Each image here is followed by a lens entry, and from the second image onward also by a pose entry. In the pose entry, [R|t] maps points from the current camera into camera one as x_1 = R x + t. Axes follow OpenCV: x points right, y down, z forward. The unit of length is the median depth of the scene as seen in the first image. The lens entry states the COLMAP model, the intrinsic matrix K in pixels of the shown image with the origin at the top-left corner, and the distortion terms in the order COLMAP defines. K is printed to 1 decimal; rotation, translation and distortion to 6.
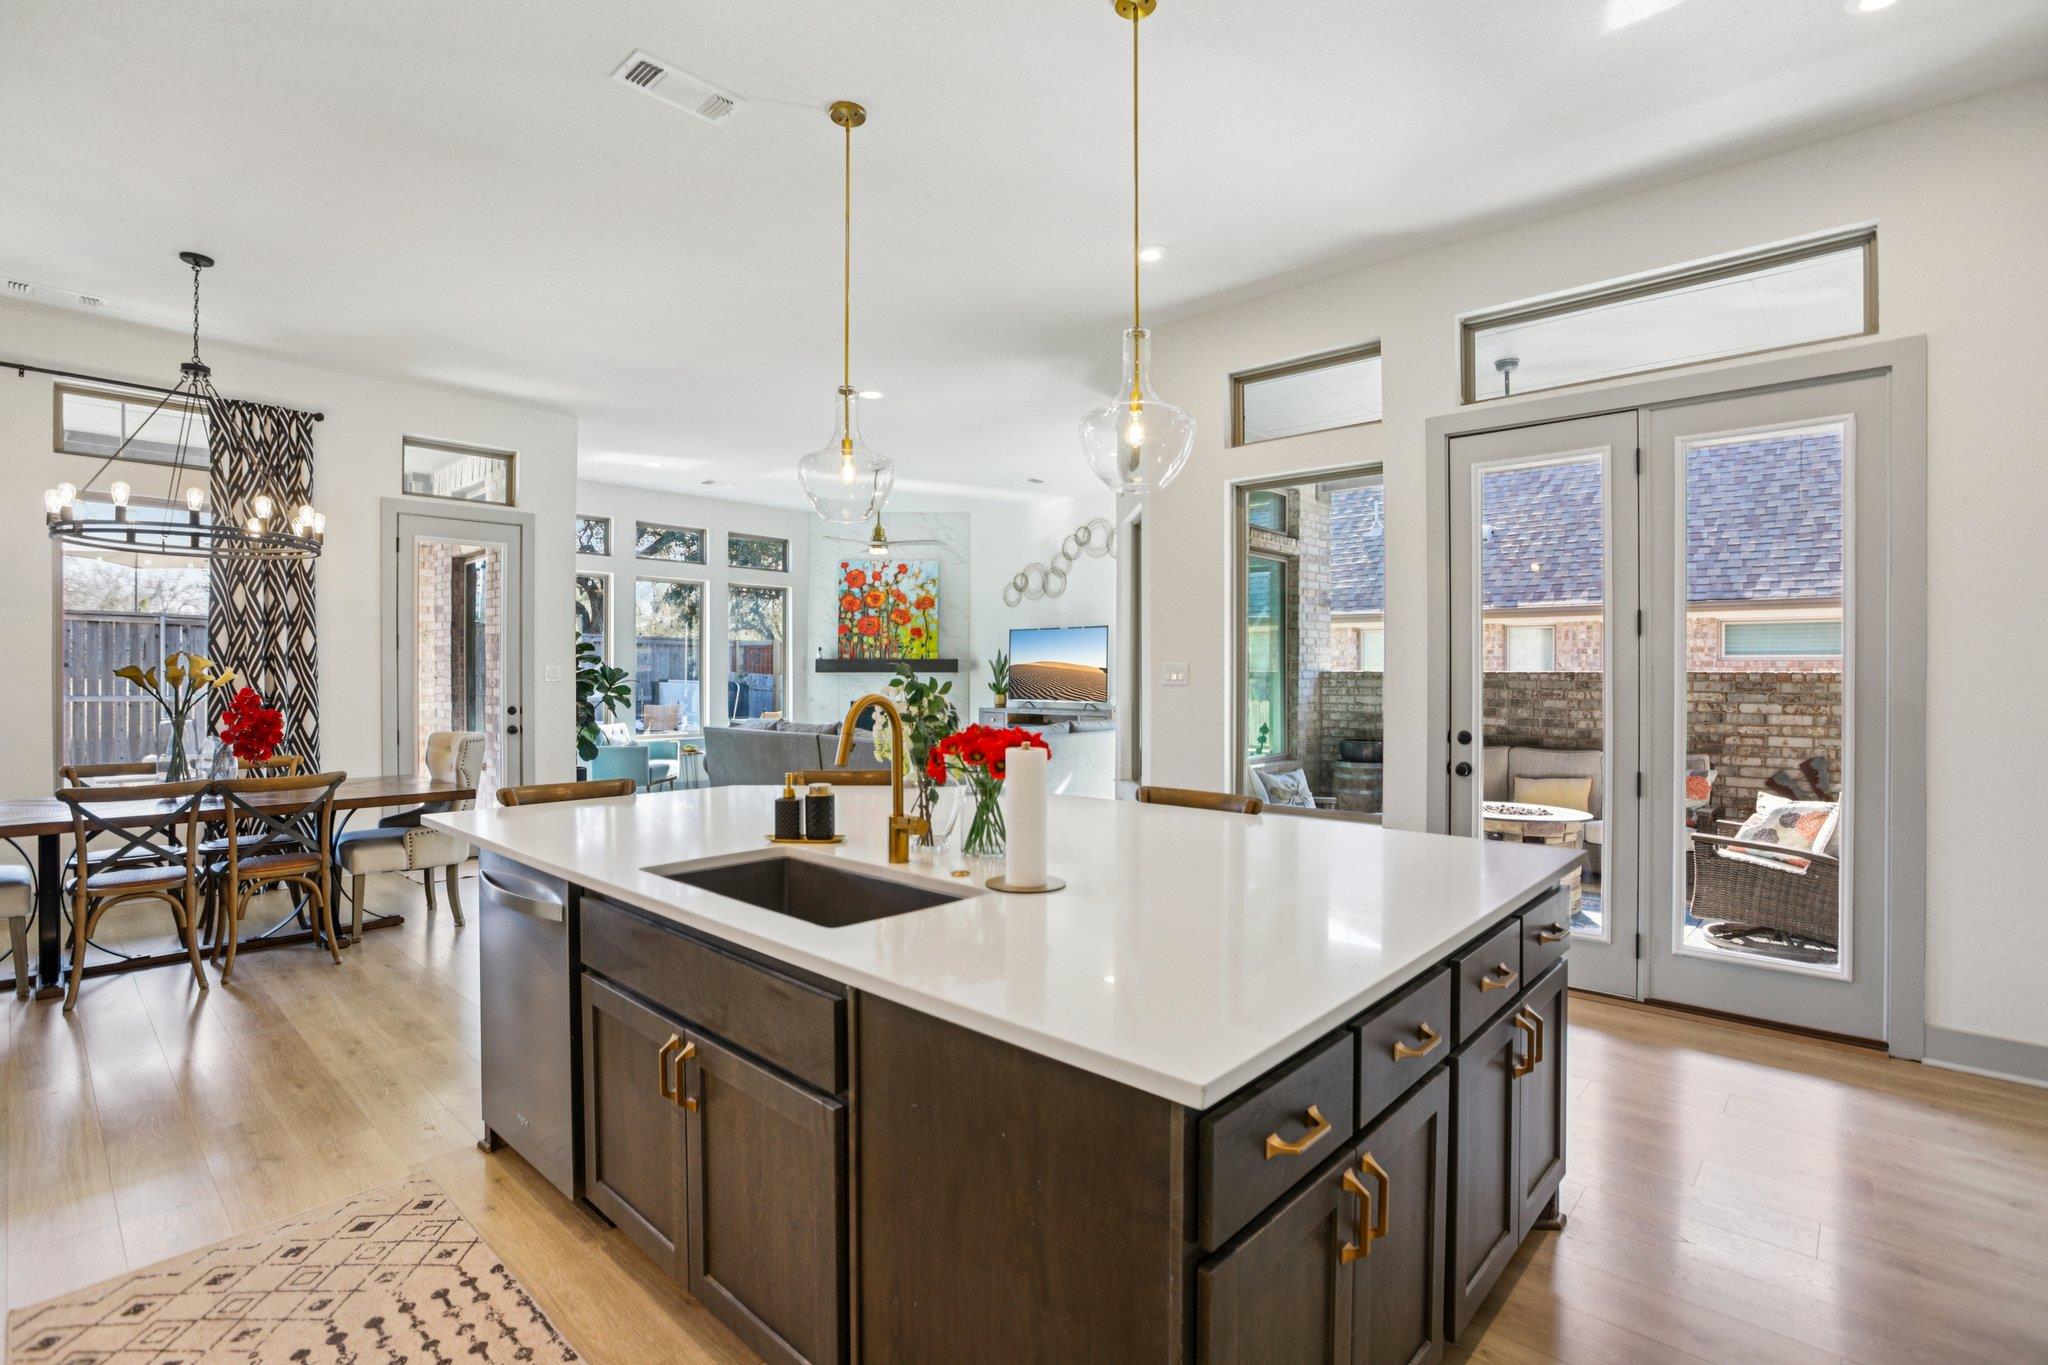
lens RADIAL K [[961.0, 0, 1024.7], [0, 961.0, 674.8], [0, 0, 1]] dist [-0.052599, 0.018941]
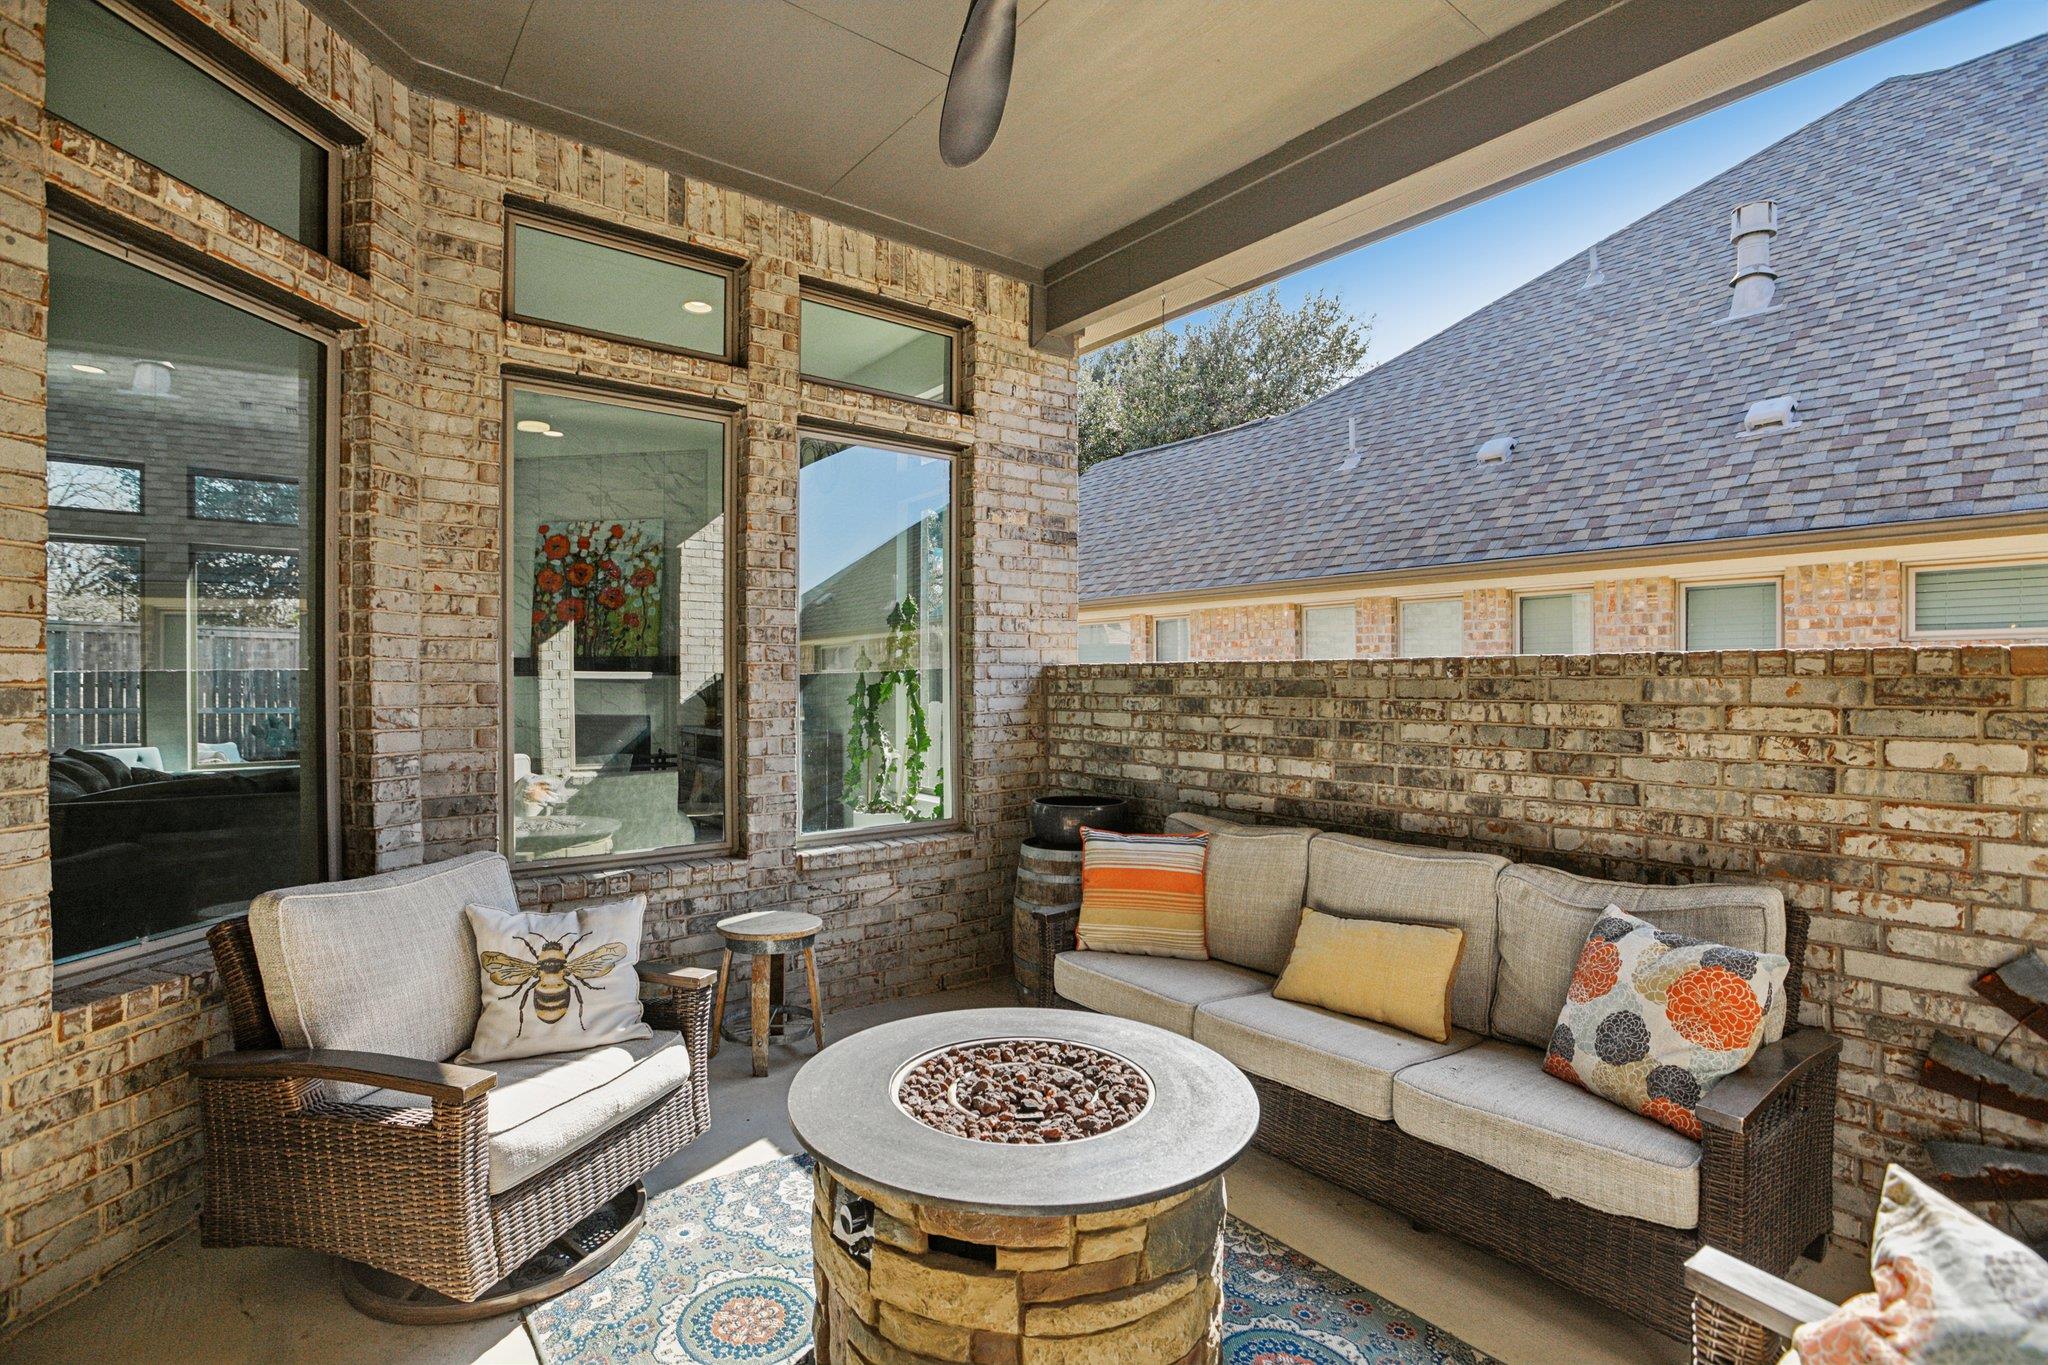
lens RADIAL K [[961.0, 0, 1024.7], [0, 961.0, 674.8], [0, 0, 1]] dist [-0.052599, 0.018941]
pose [[0.987065, -0.006030, -0.160208, 0.461760], [0.004555, 0.999944, -0.009569, 0.007885], [0.160257, 0.008715, 0.987037, 0.559731]]
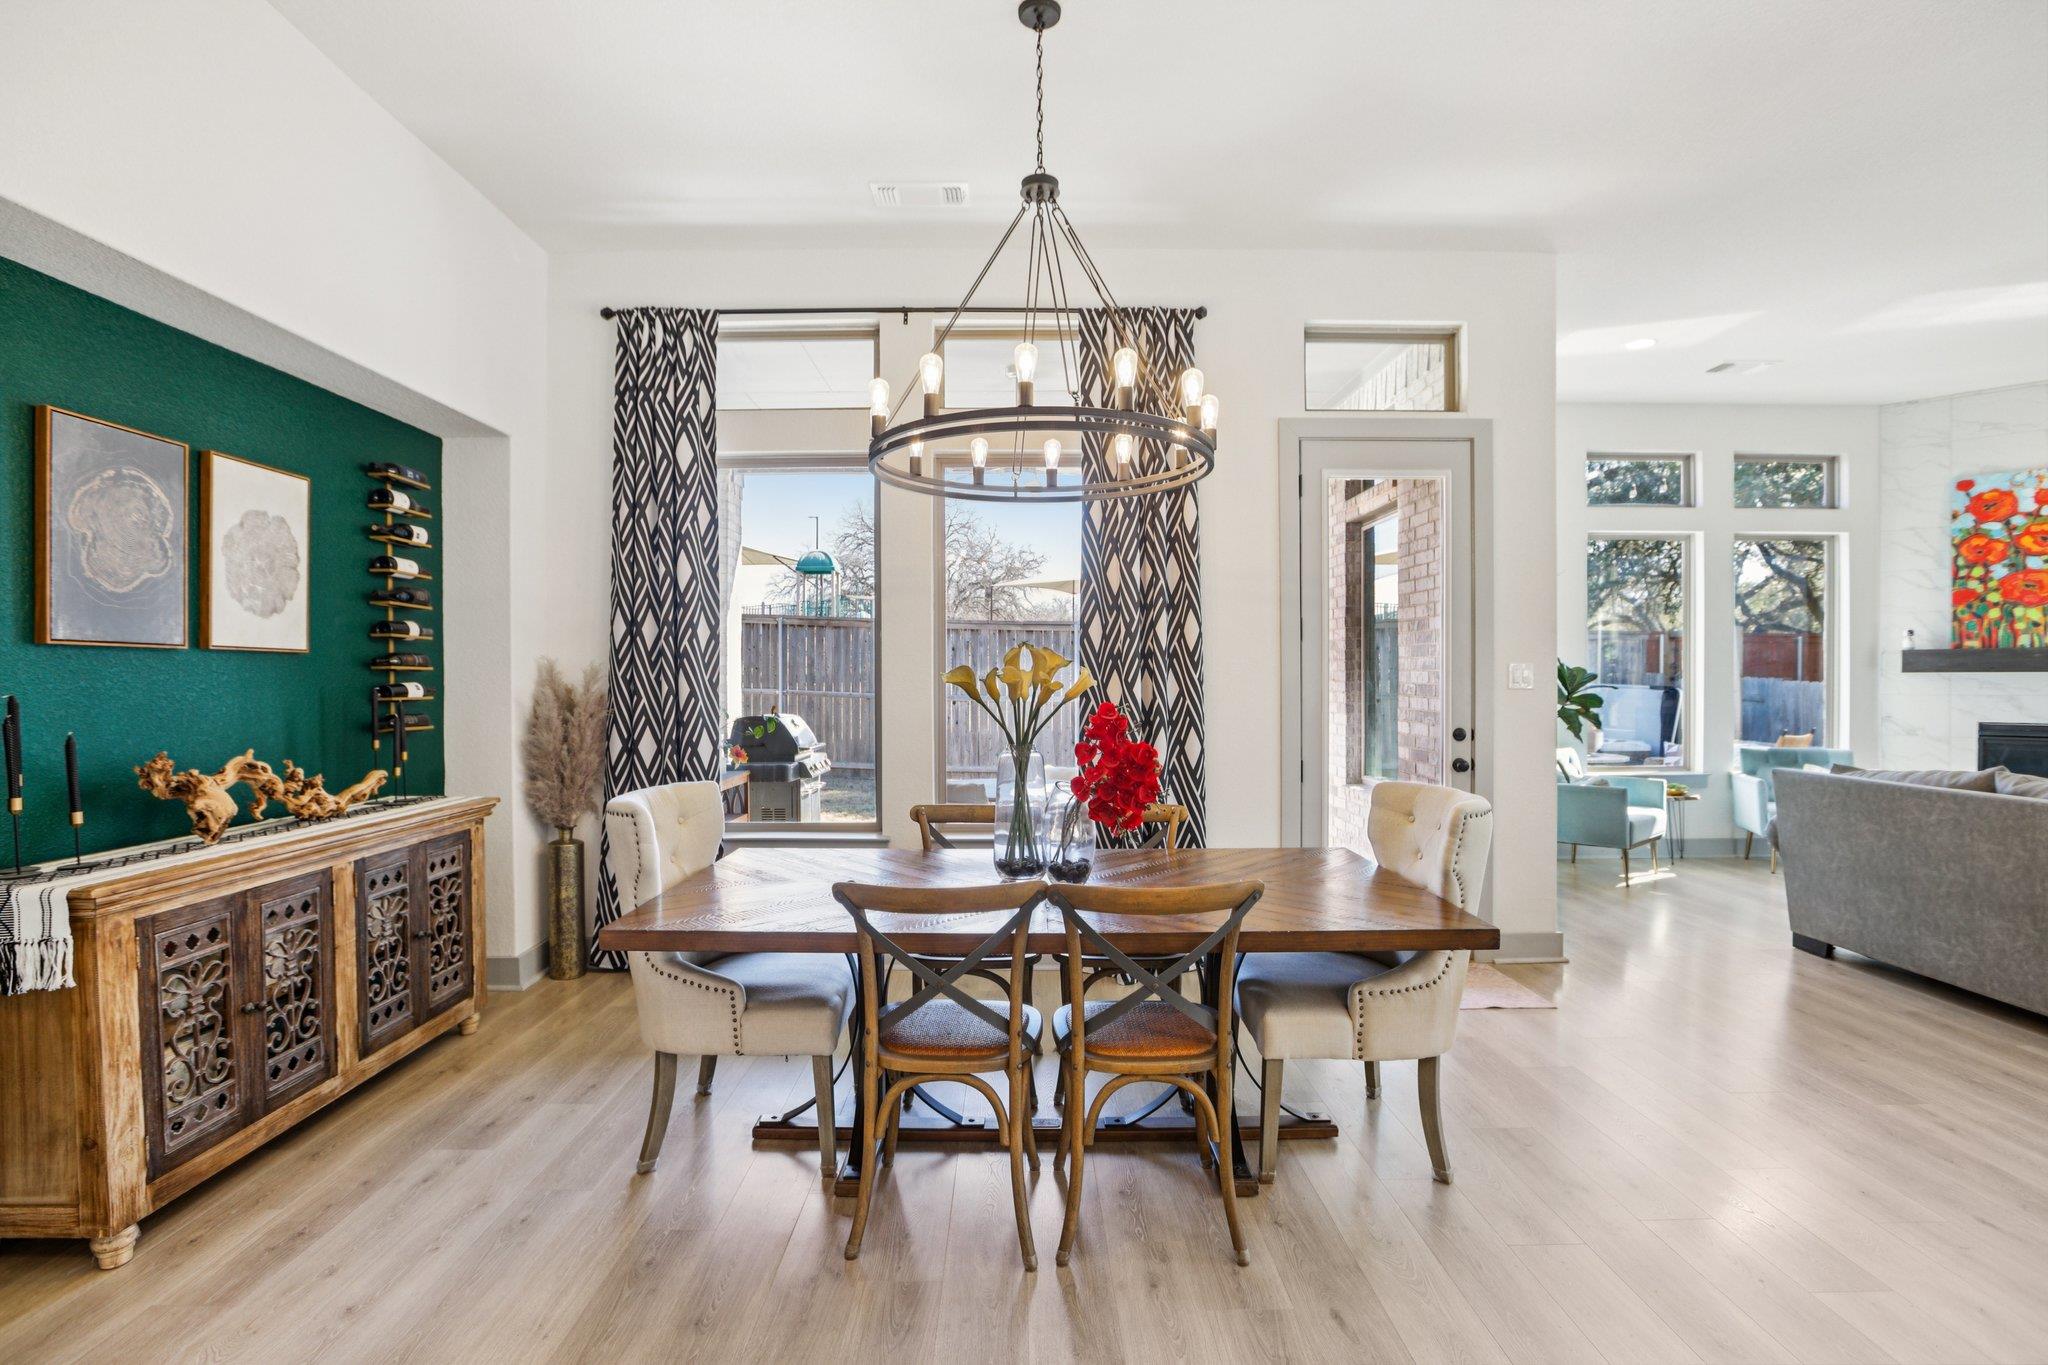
lens RADIAL K [[961.0, 0, 1024.7], [0, 961.0, 674.8], [0, 0, 1]] dist [-0.052599, 0.018941]
pose [[0.682847, -0.001681, -0.730559, -0.267579], [0.001055, 0.999999, -0.001315, -0.001713], [0.730560, 0.000128, 0.682848, 0.344314]]
